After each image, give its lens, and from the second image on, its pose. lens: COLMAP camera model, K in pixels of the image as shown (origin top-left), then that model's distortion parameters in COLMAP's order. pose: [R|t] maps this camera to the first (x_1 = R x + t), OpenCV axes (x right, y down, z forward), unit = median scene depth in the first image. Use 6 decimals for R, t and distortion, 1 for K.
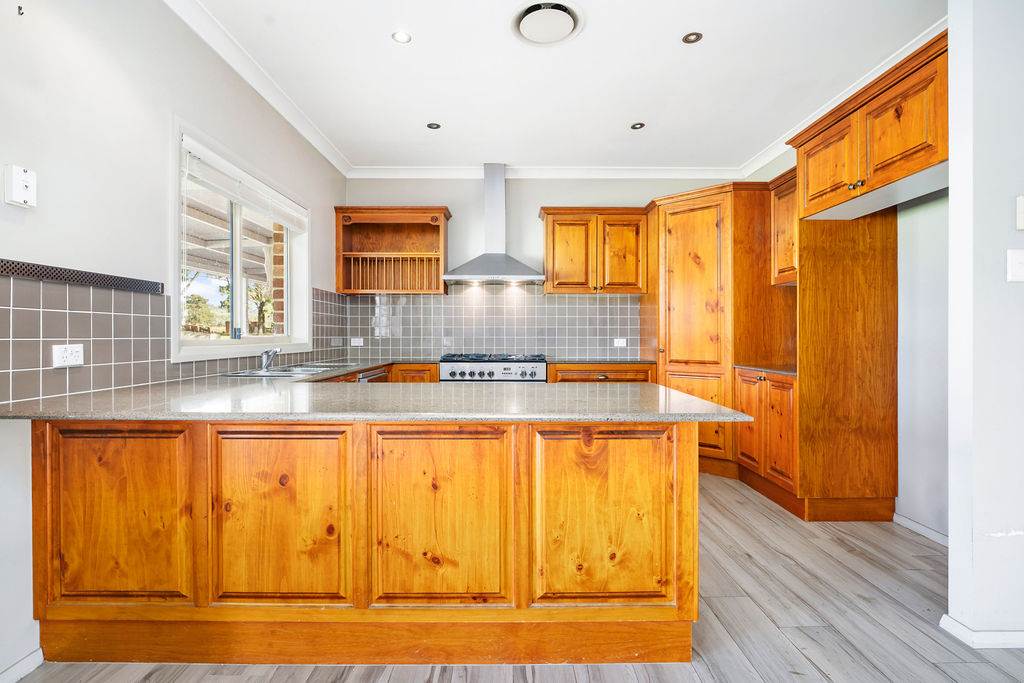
lens RADIAL K [[481.0, 0, 512.0], [0, 481.0, 341.5], [0, 0, 1]] dist [-0.000905, -0.000252]
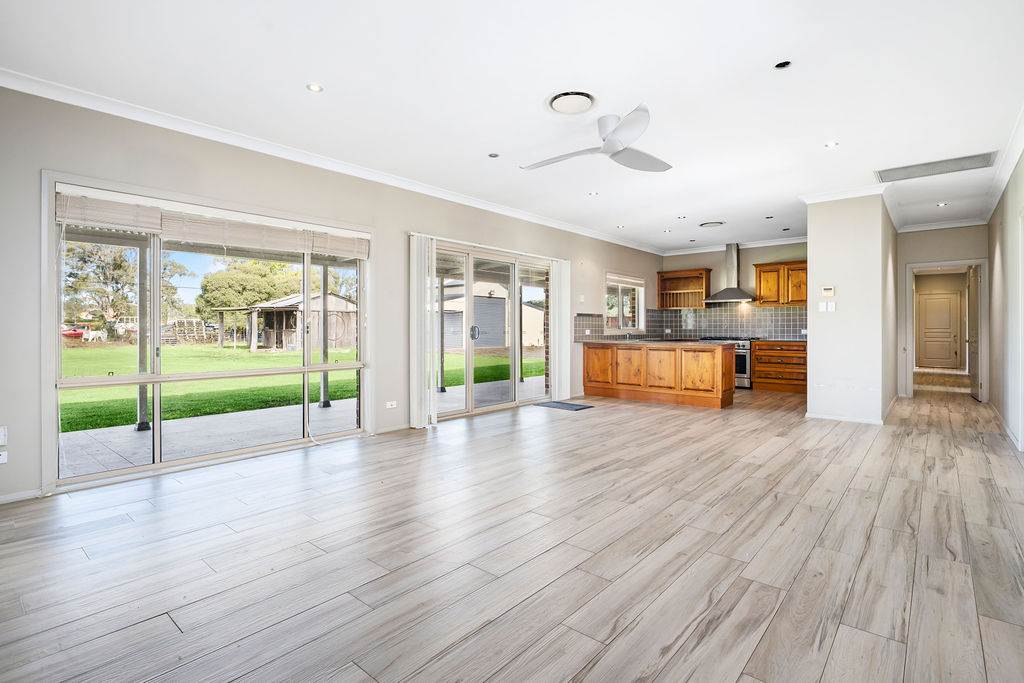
lens RADIAL K [[492.3, 0, 515.6], [0, 492.3, 332.0], [0, 0, 1]] dist [-0.002012, -0.000305]
pose [[0.754874, 0.004283, -0.655855, 1.218152], [-0.007494, 0.999970, -0.002094, 0.031231], [0.655826, 0.006496, 0.754884, -2.227149]]
